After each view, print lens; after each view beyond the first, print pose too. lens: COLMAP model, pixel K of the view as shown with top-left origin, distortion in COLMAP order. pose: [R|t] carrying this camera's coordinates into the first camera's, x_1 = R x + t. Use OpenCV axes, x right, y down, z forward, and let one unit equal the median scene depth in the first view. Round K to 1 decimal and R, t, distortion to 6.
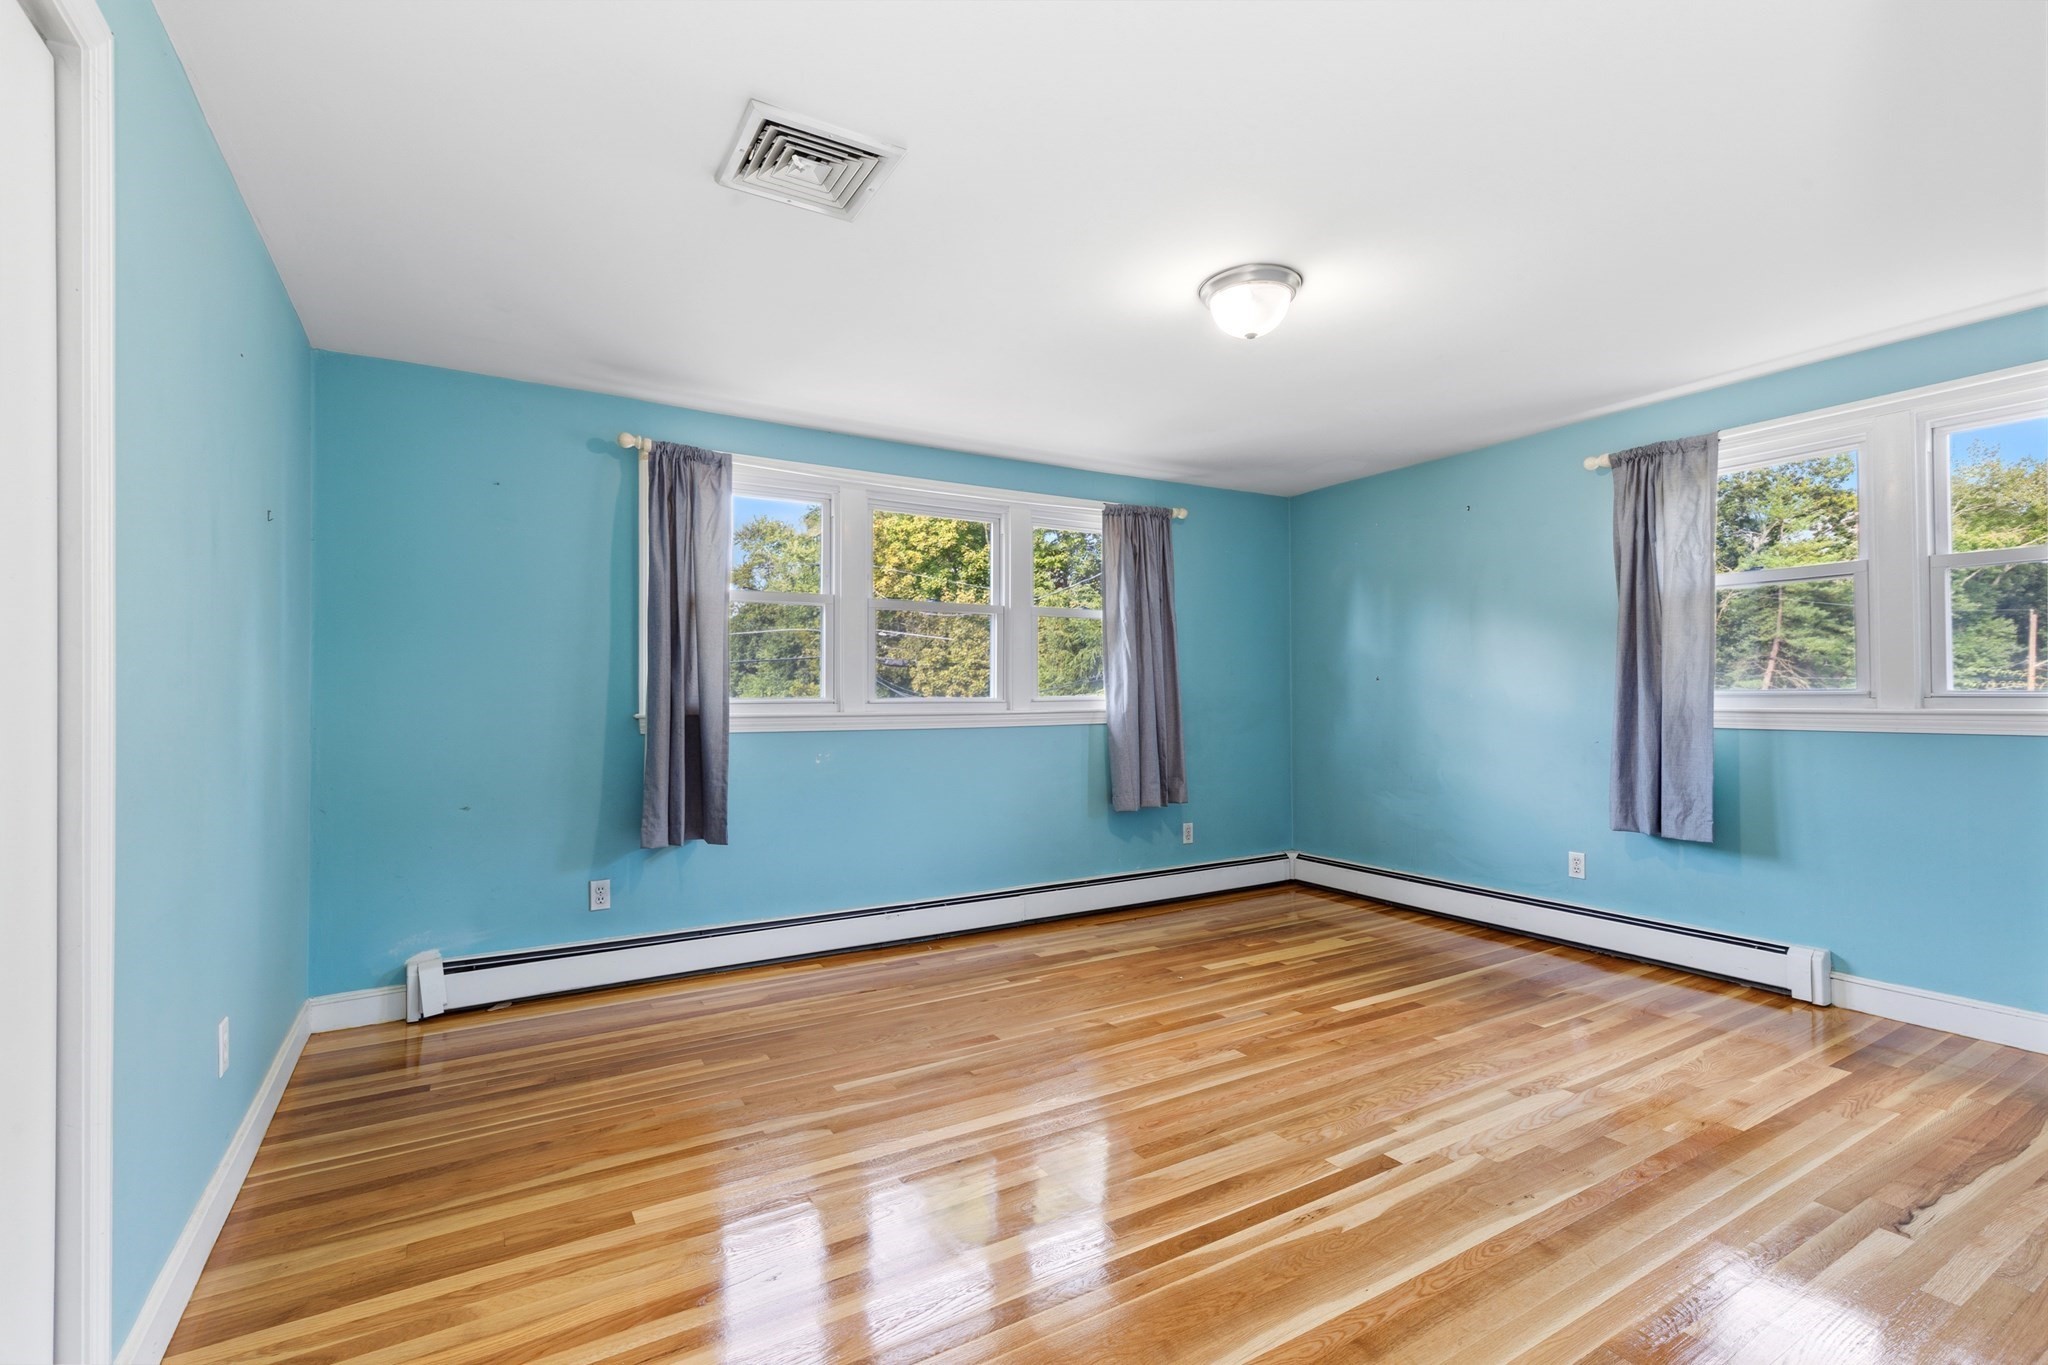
lens RADIAL K [[932.5, 0, 1037.9], [0, 932.5, 689.9], [0, 0, 1]] dist [0.002410, -0.000008]
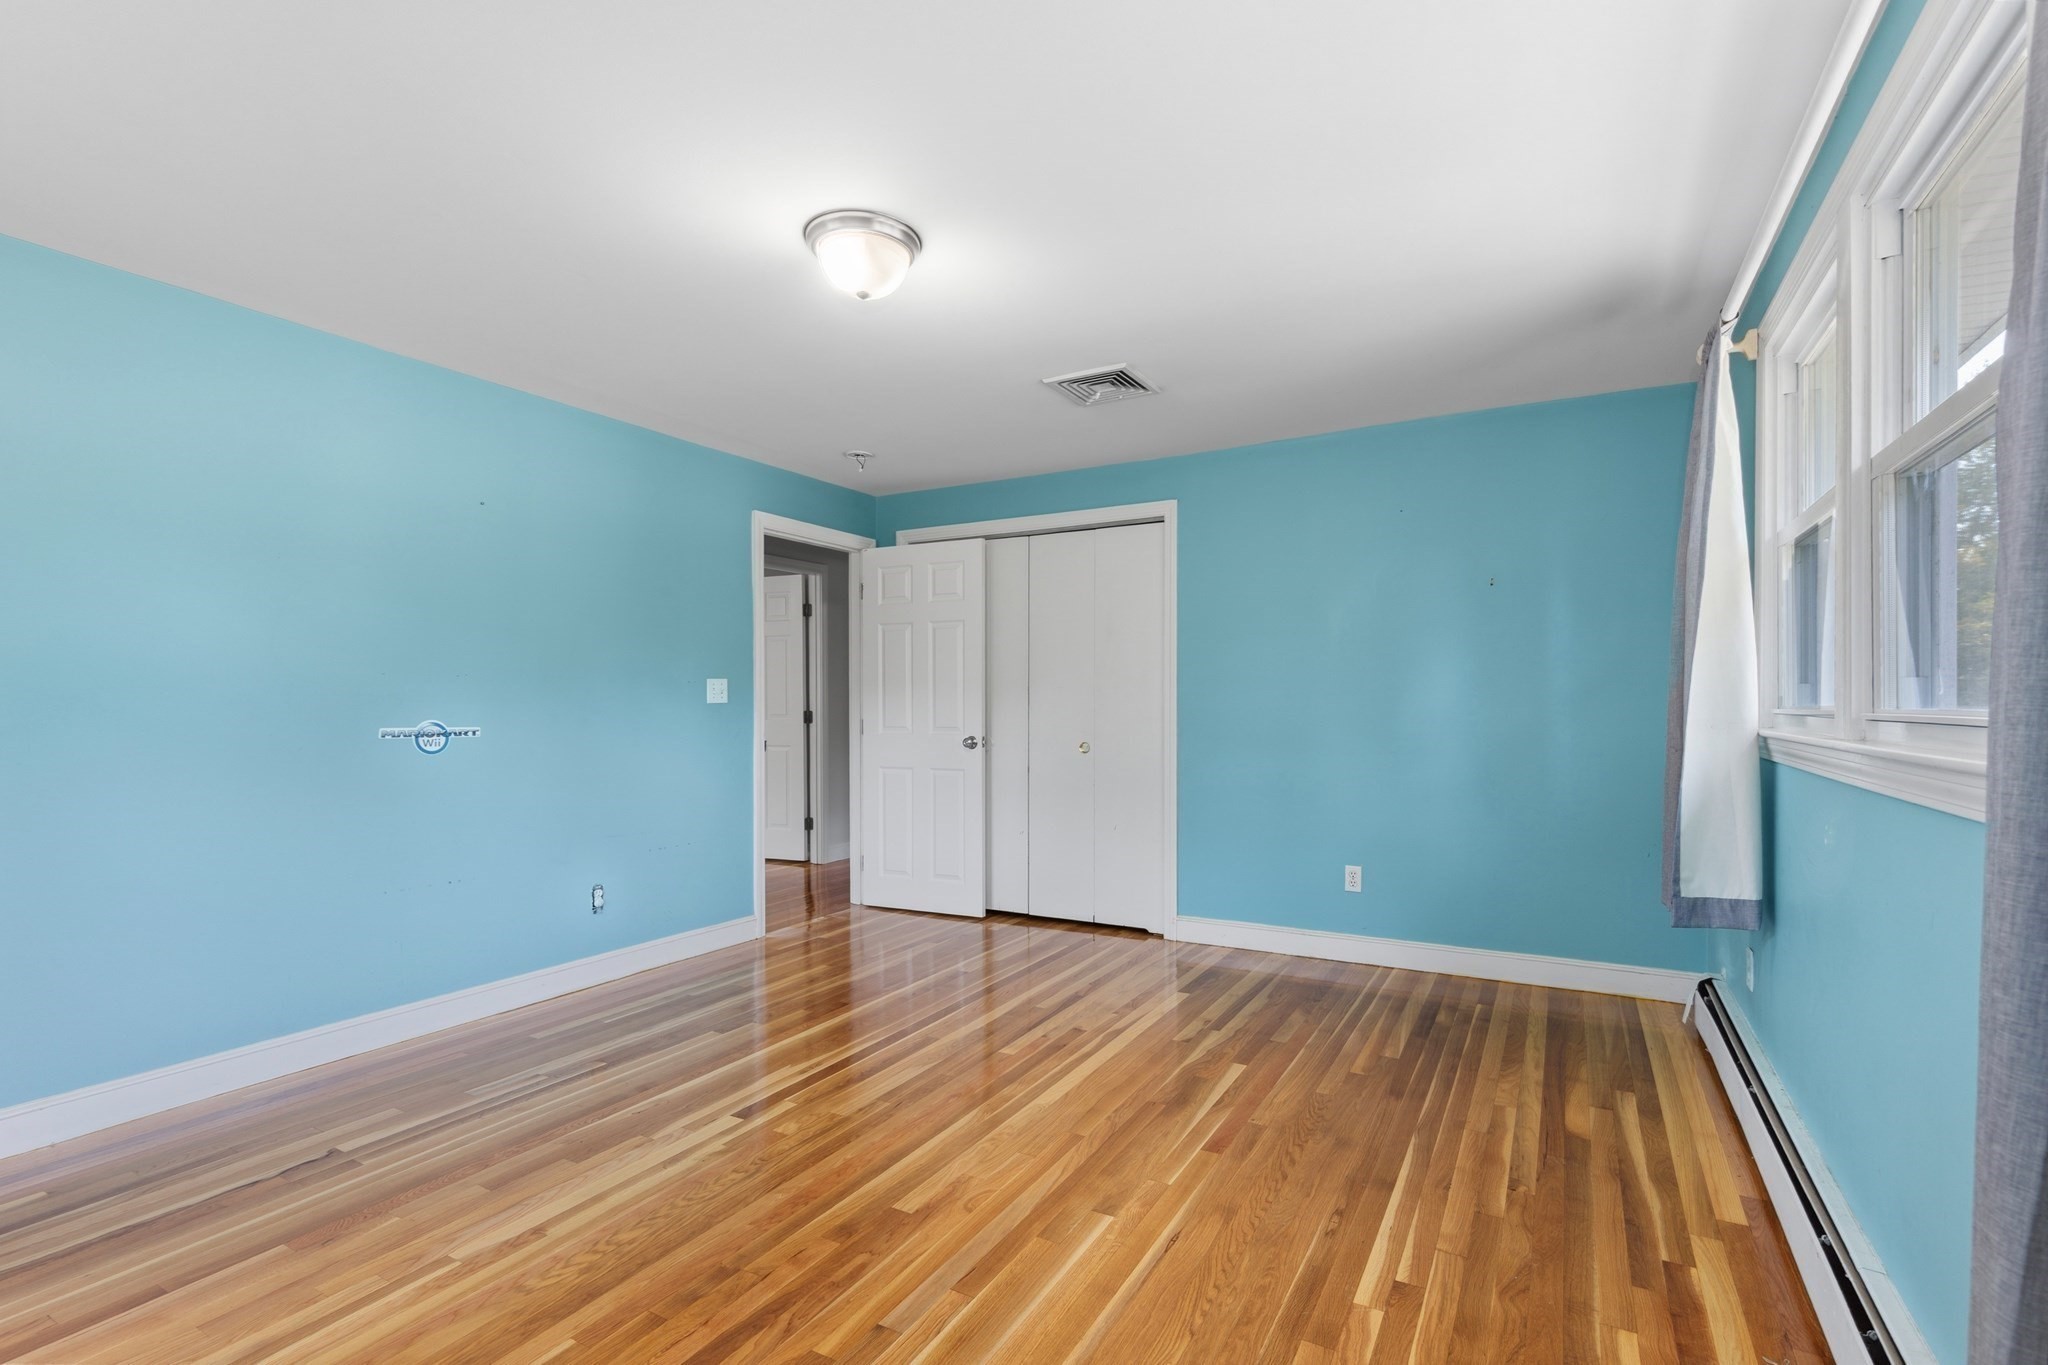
lens RADIAL K [[932.5, 0, 1037.9], [0, 932.5, 689.9], [0, 0, 1]] dist [0.002410, -0.000008]
pose [[-0.876172, -0.000145, -0.481998, 0.512507], [0.008124, 0.999853, -0.015069, 0.003453], [0.481929, -0.017119, -0.876043, 1.836113]]
